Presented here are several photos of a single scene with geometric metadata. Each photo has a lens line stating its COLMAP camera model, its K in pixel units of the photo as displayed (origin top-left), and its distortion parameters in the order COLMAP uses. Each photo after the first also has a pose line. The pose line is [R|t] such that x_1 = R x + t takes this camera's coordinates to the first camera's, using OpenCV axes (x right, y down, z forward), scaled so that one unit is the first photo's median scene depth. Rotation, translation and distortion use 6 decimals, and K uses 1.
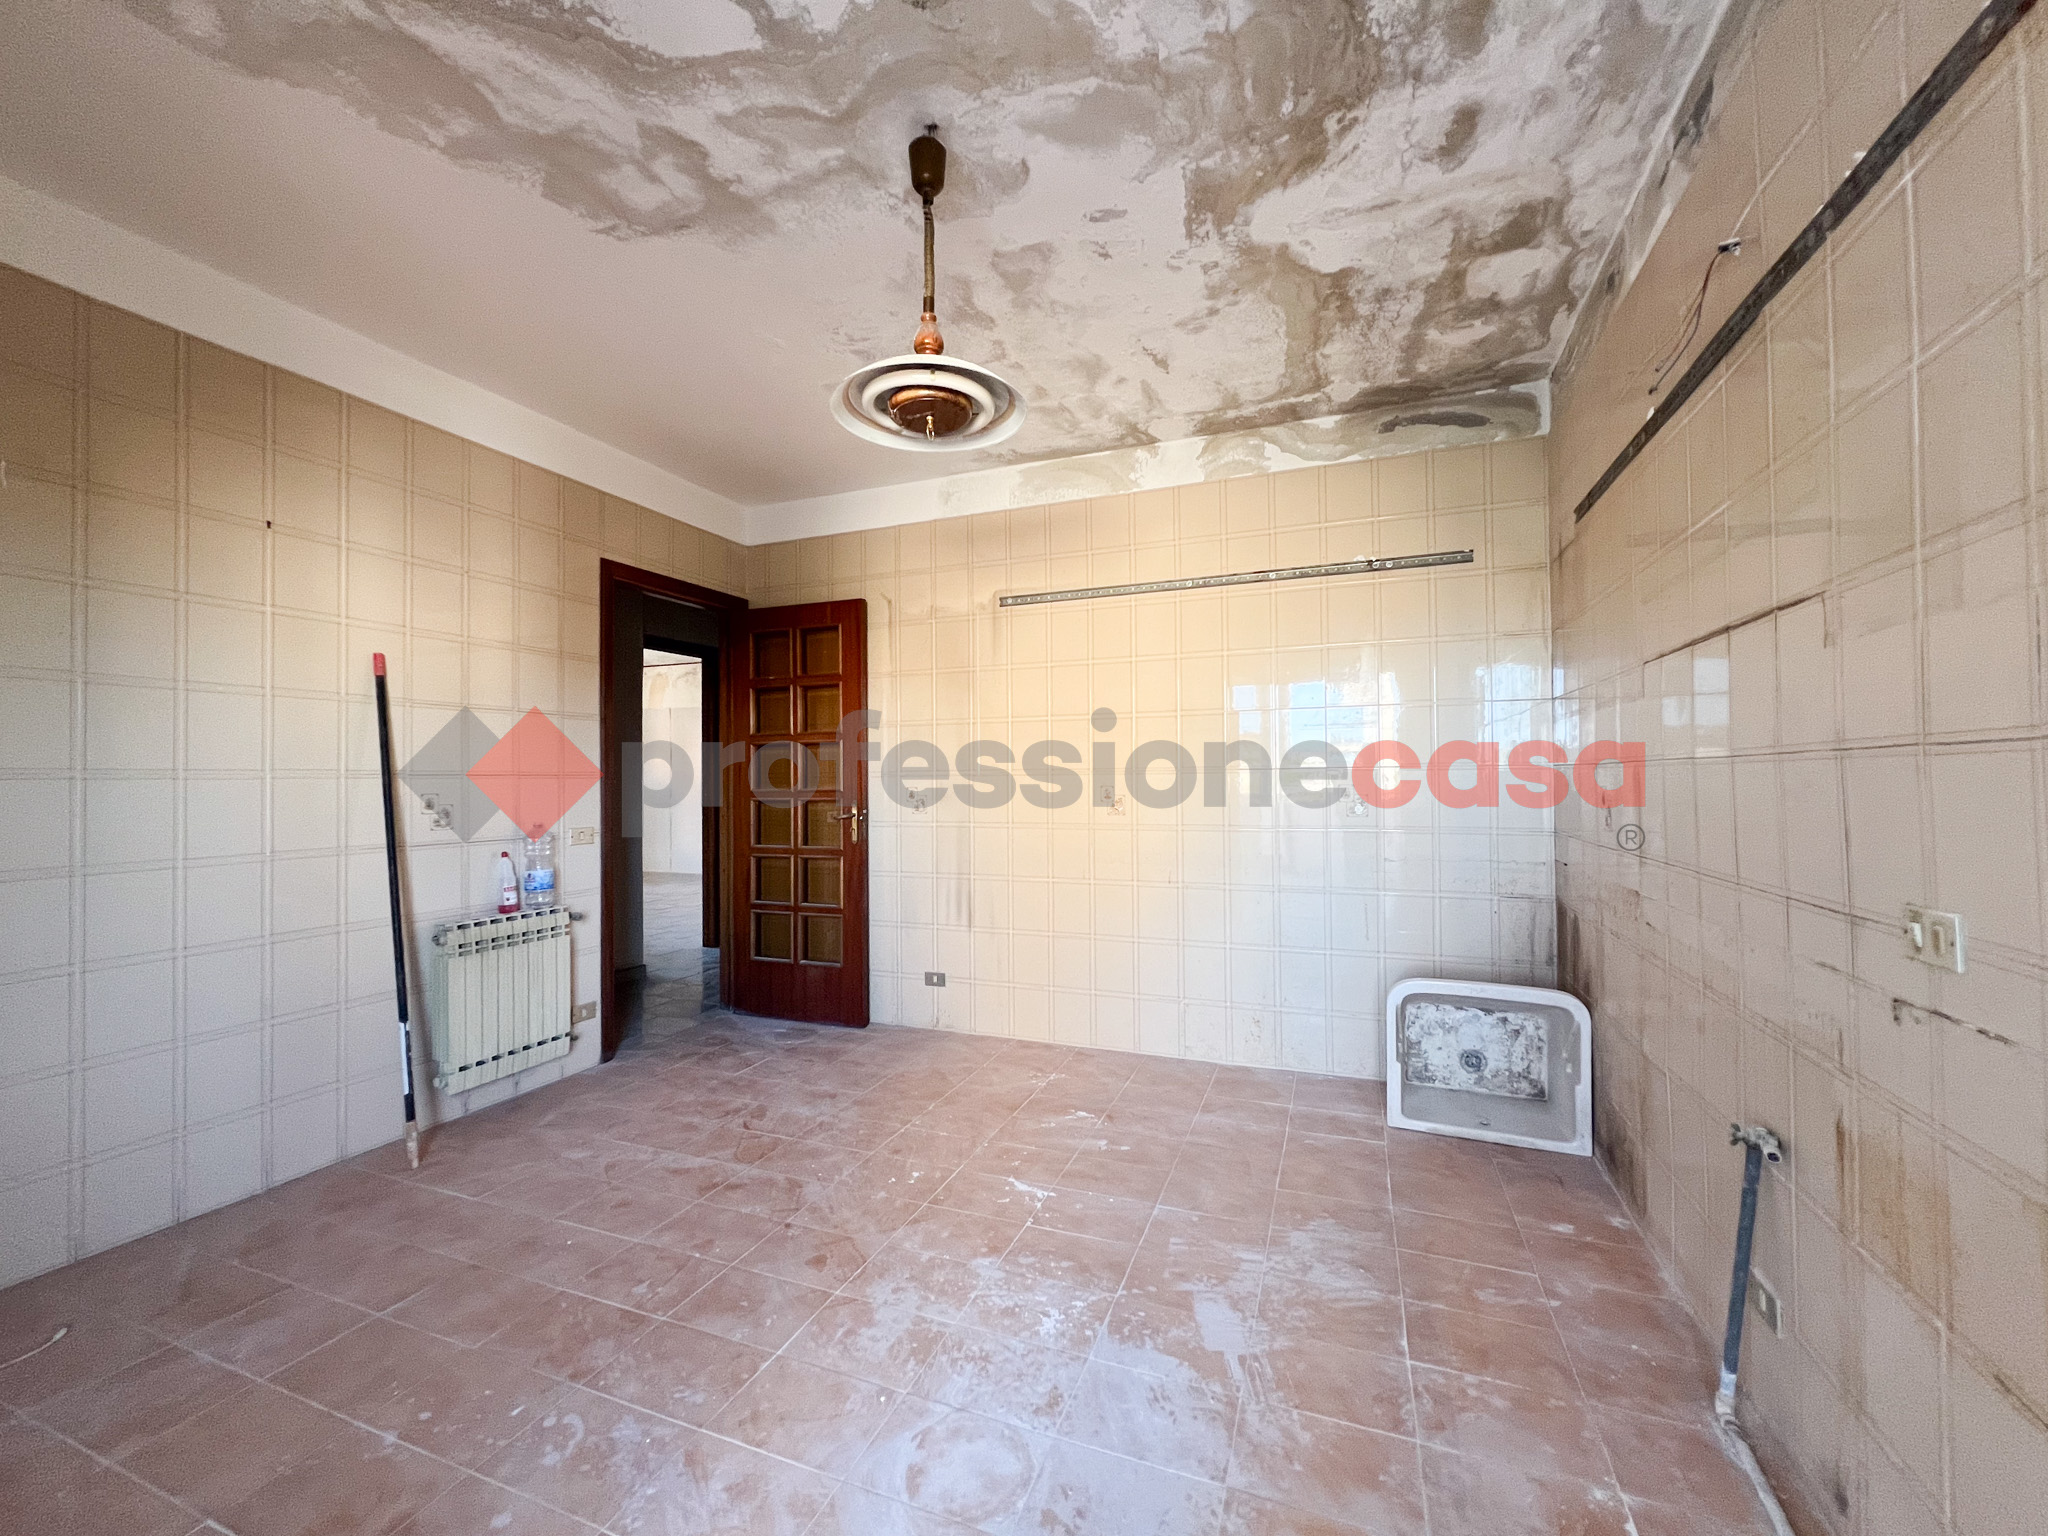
lens RADIAL K [[819.0, 0, 1027.9], [0, 819.0, 762.6], [0, 0, 1]] dist [-0.000520, 0.000348]
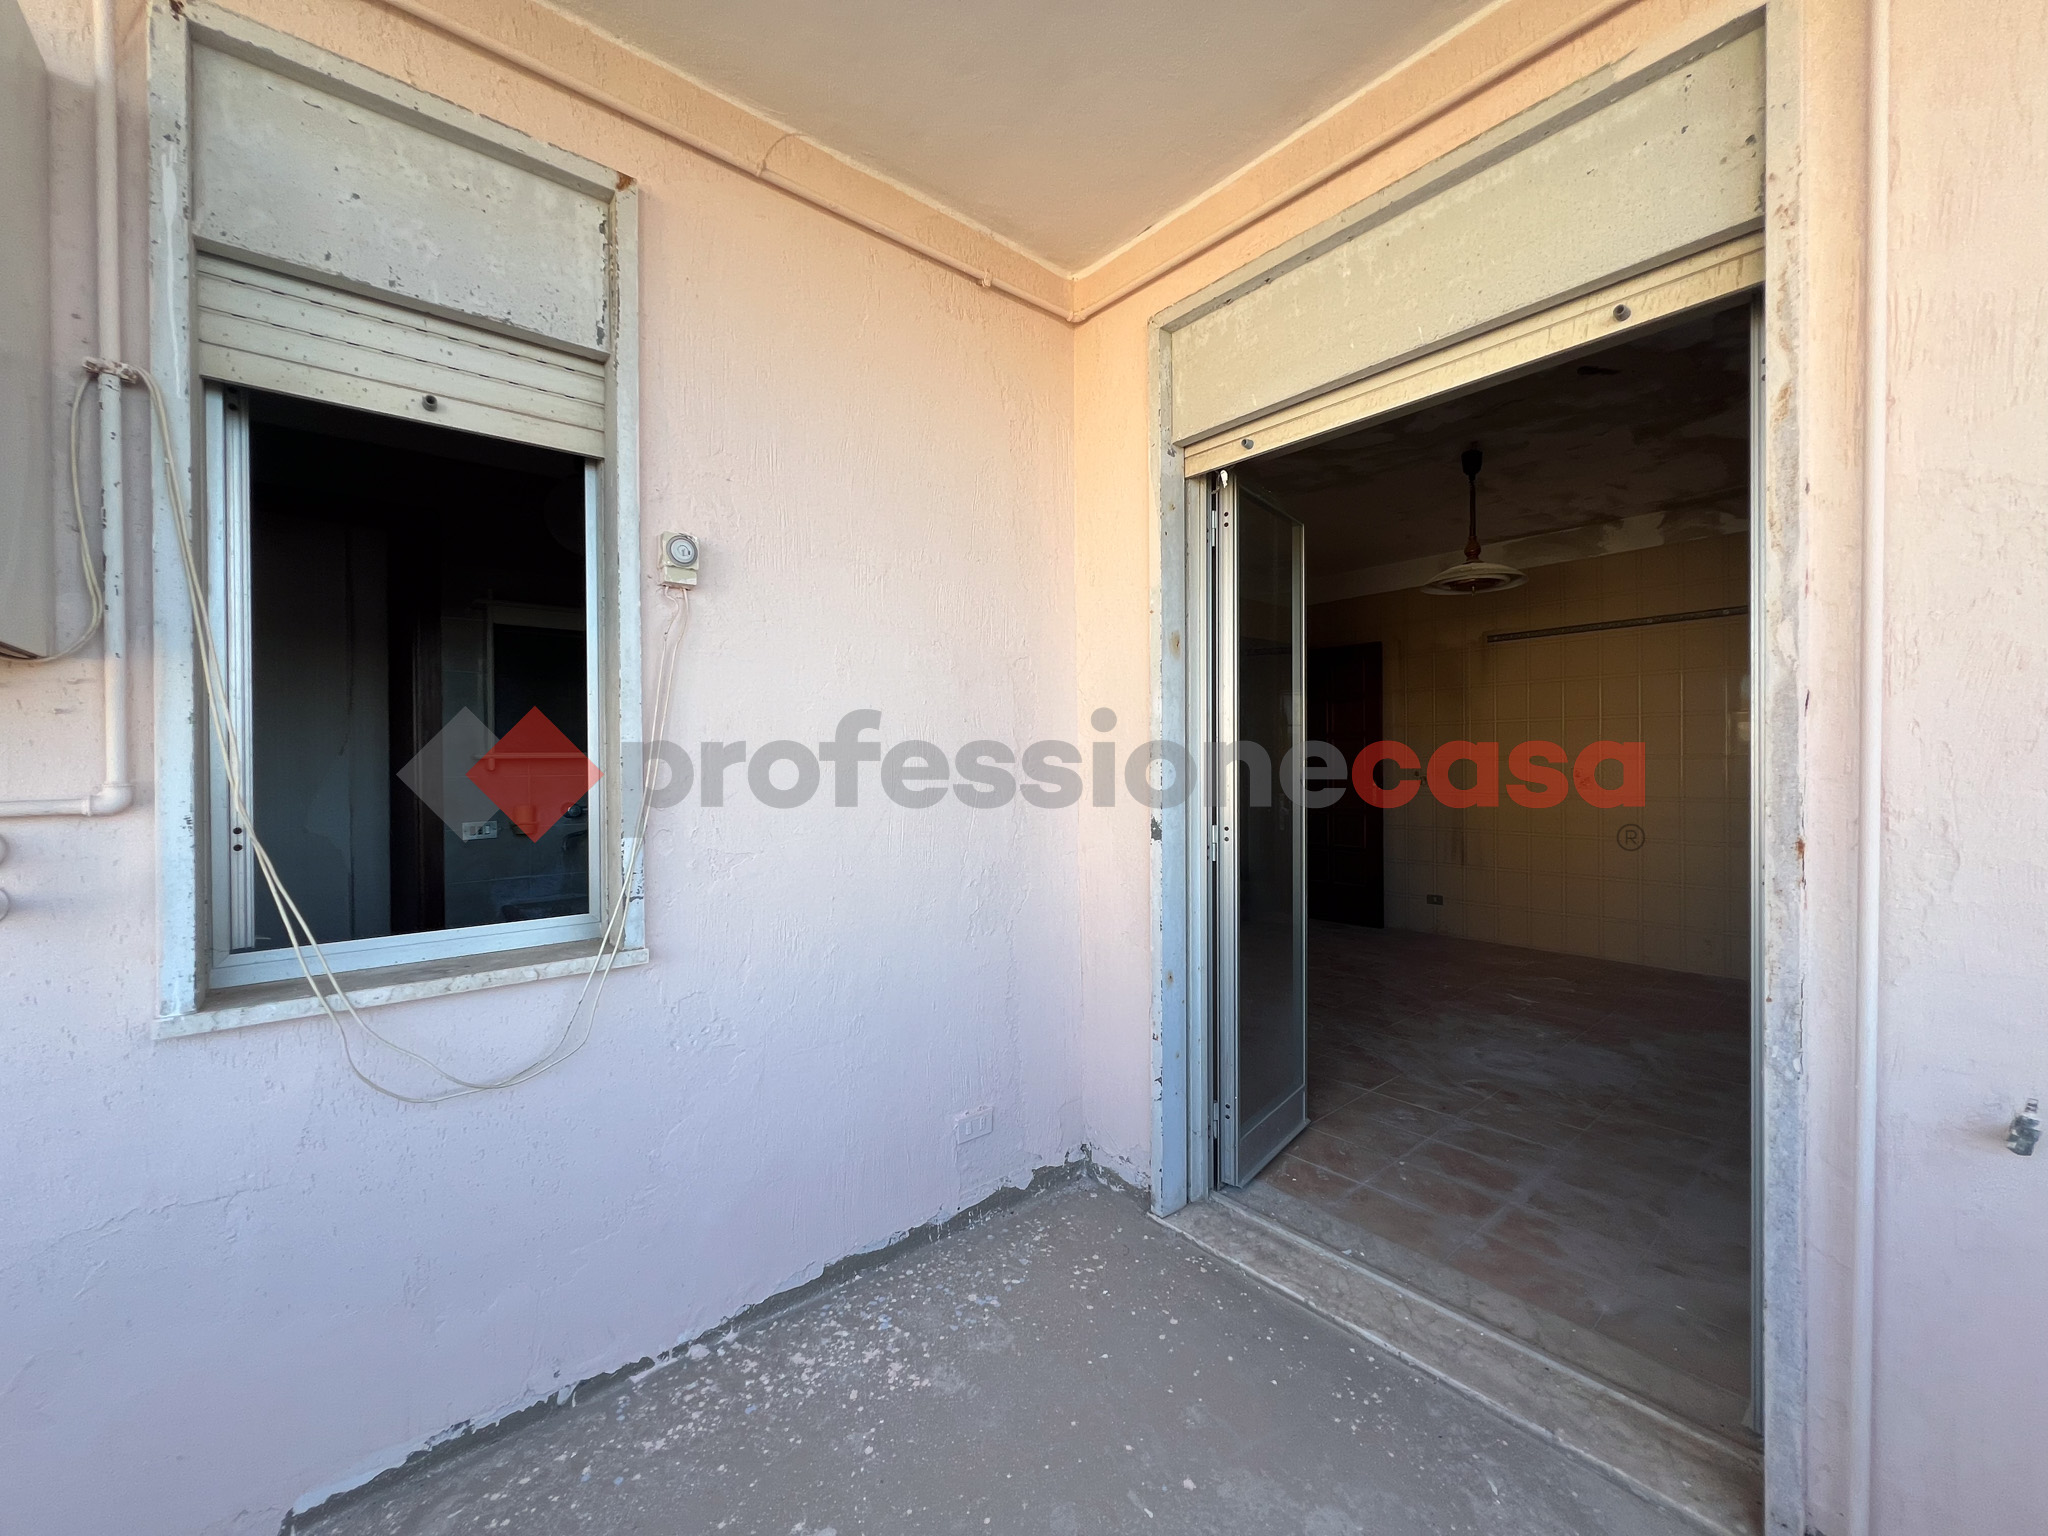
lens RADIAL K [[819.0, 0, 1027.9], [0, 819.0, 762.6], [0, 0, 1]] dist [-0.000520, 0.000348]
pose [[0.880835, 0.002869, -0.473414, -0.081375], [0.007956, 0.999751, 0.020862, -0.021389], [0.473356, -0.022142, 0.880593, -0.823091]]
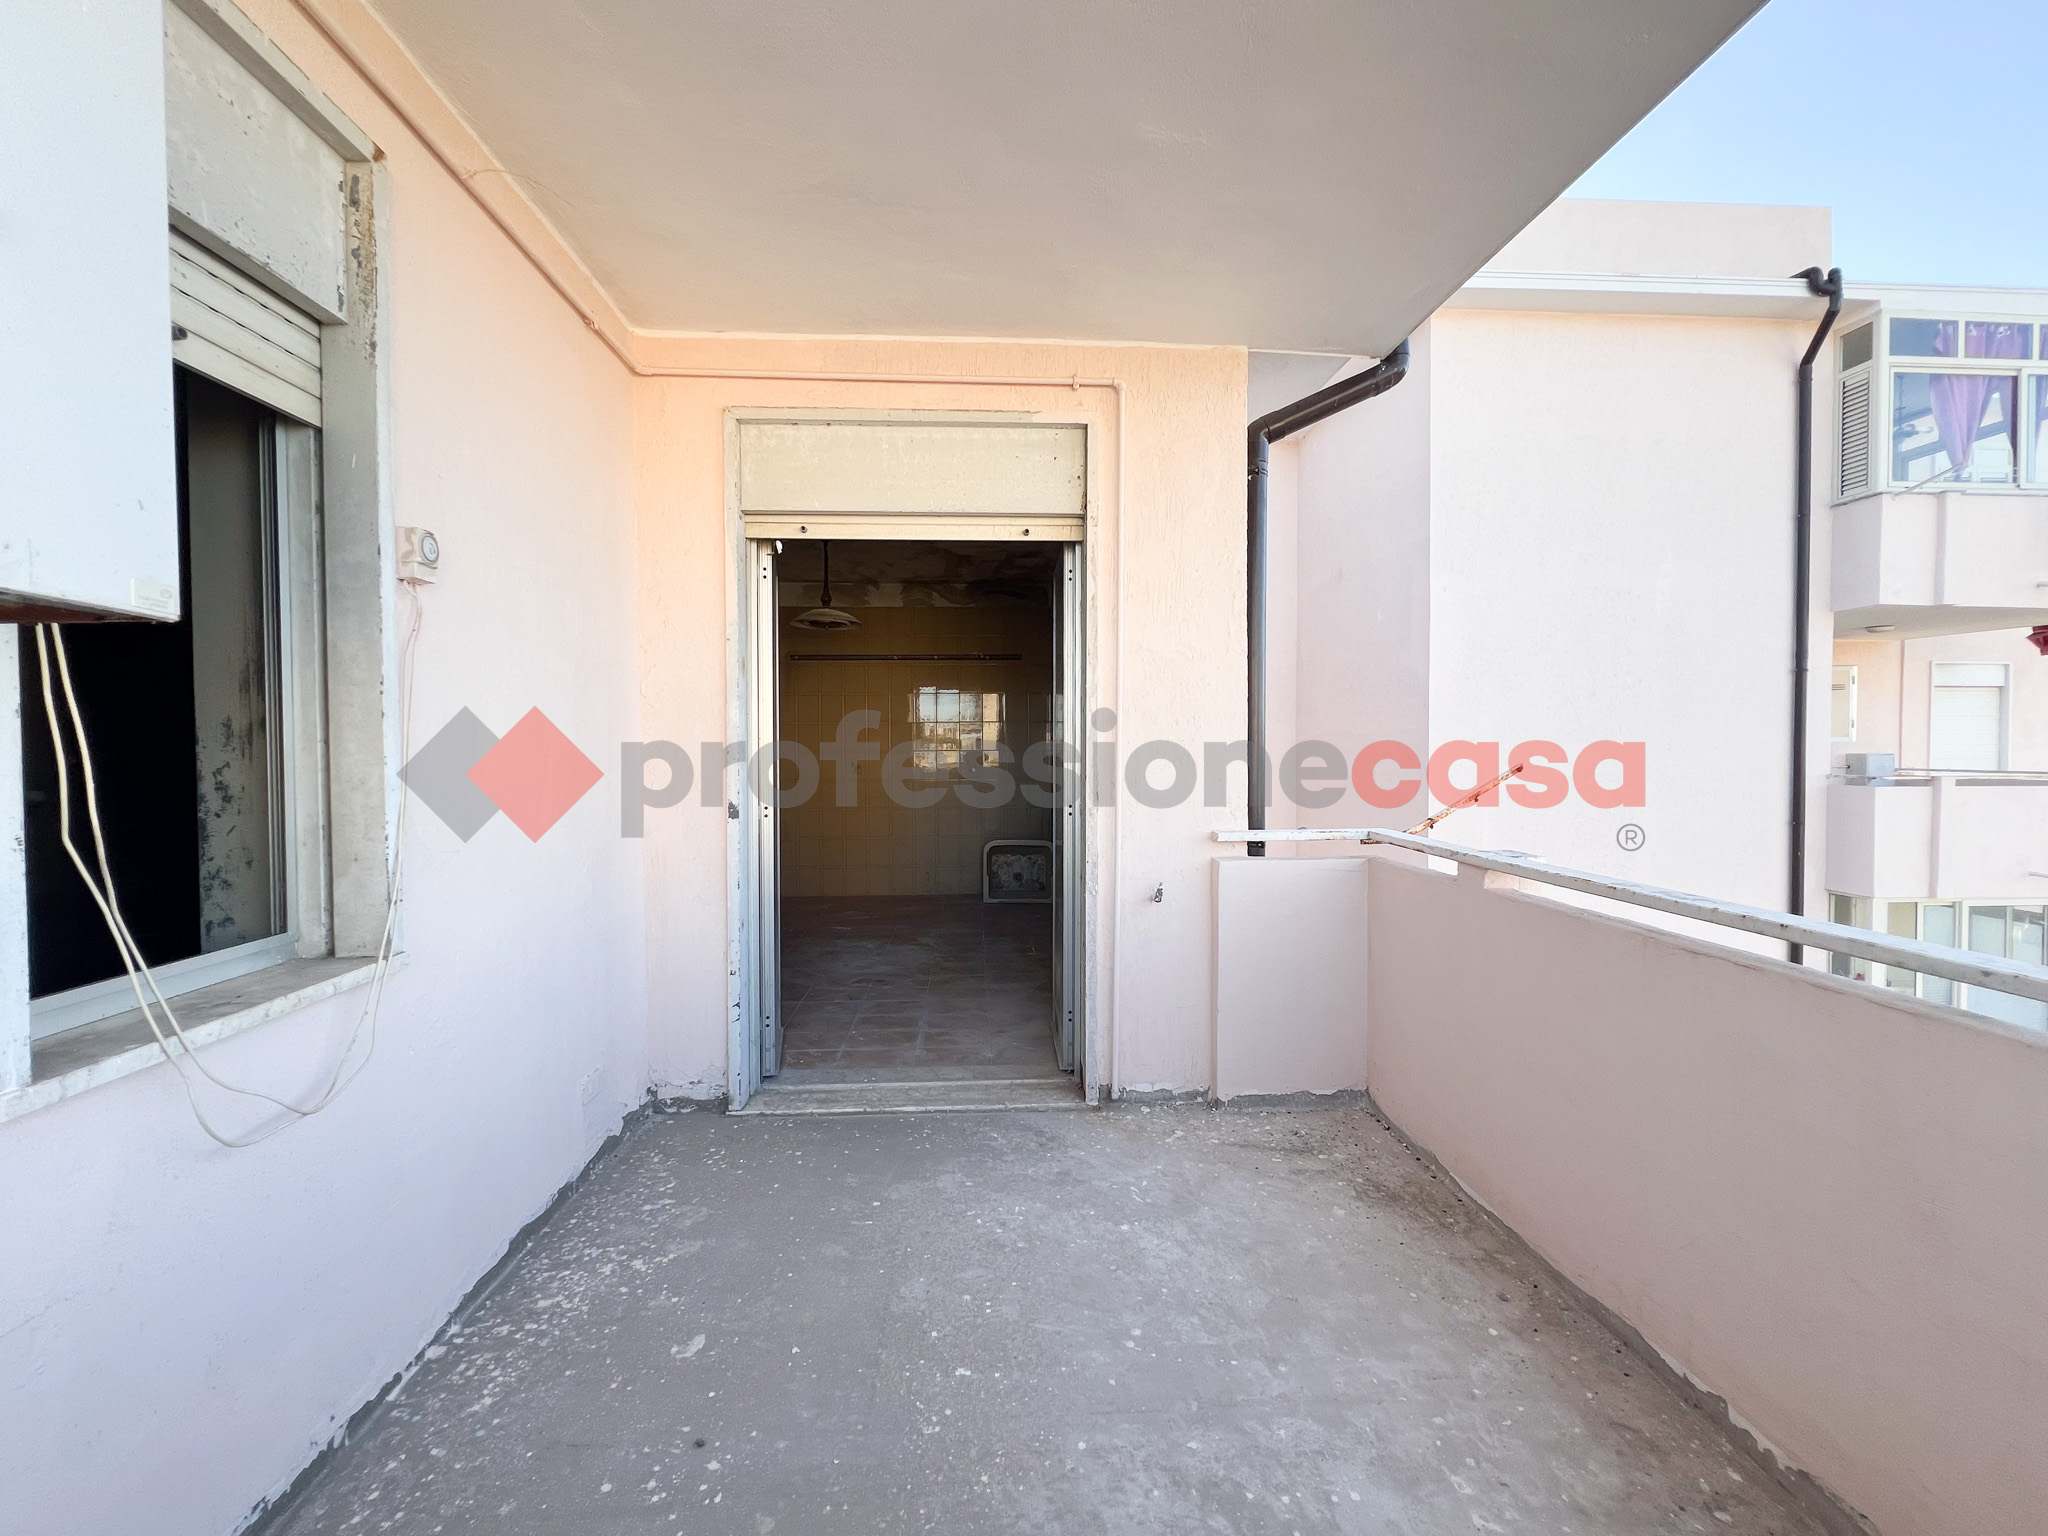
lens RADIAL K [[819.0, 0, 1027.9], [0, 819.0, 762.6], [0, 0, 1]] dist [-0.000520, 0.000348]
pose [[0.907016, -0.003512, 0.421082, -0.408700], [-0.010152, 0.999492, 0.030203, -0.031384], [-0.420974, -0.031669, 0.906520, -1.108078]]
